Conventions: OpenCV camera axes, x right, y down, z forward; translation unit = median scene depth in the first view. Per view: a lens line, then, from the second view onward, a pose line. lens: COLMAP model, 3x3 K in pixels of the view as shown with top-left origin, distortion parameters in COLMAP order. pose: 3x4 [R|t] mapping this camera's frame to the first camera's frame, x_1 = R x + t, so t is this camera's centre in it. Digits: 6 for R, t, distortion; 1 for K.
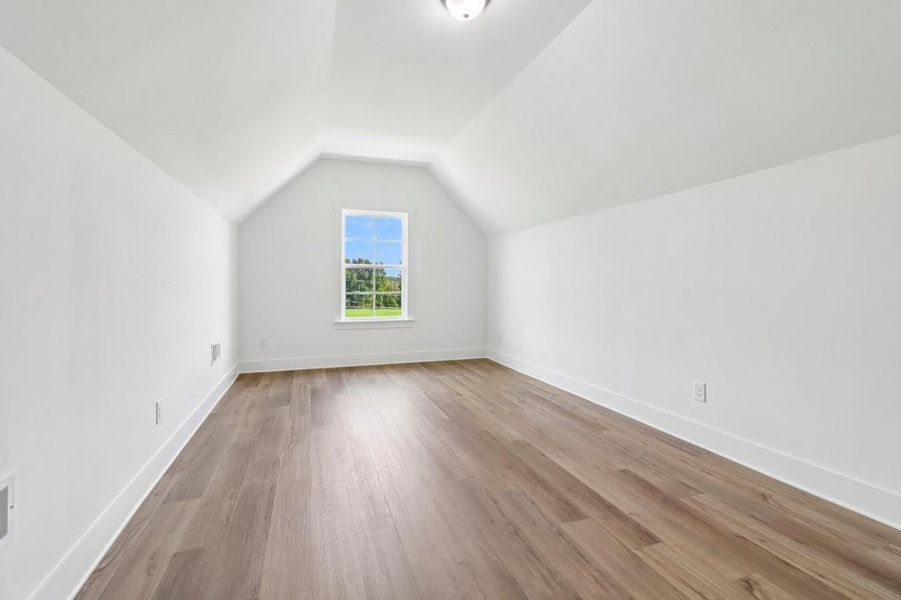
lens RADIAL K [[416.1, 0, 453.4], [0, 416.1, 283.3], [0, 0, 1]] dist [0.029847, -0.012720]
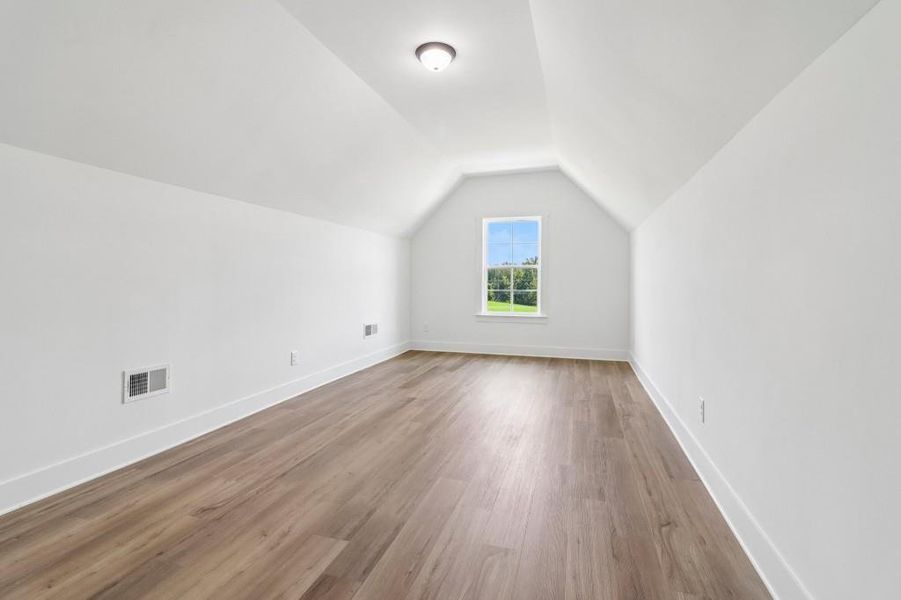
lens RADIAL K [[416.1, 0, 453.4], [0, 416.1, 283.3], [0, 0, 1]] dist [0.029847, -0.012720]
pose [[0.808095, 0.001223, -0.589051, 0.355875], [0.000806, 0.999995, 0.003182, -0.000393], [0.589051, -0.003046, 0.808090, 0.010213]]
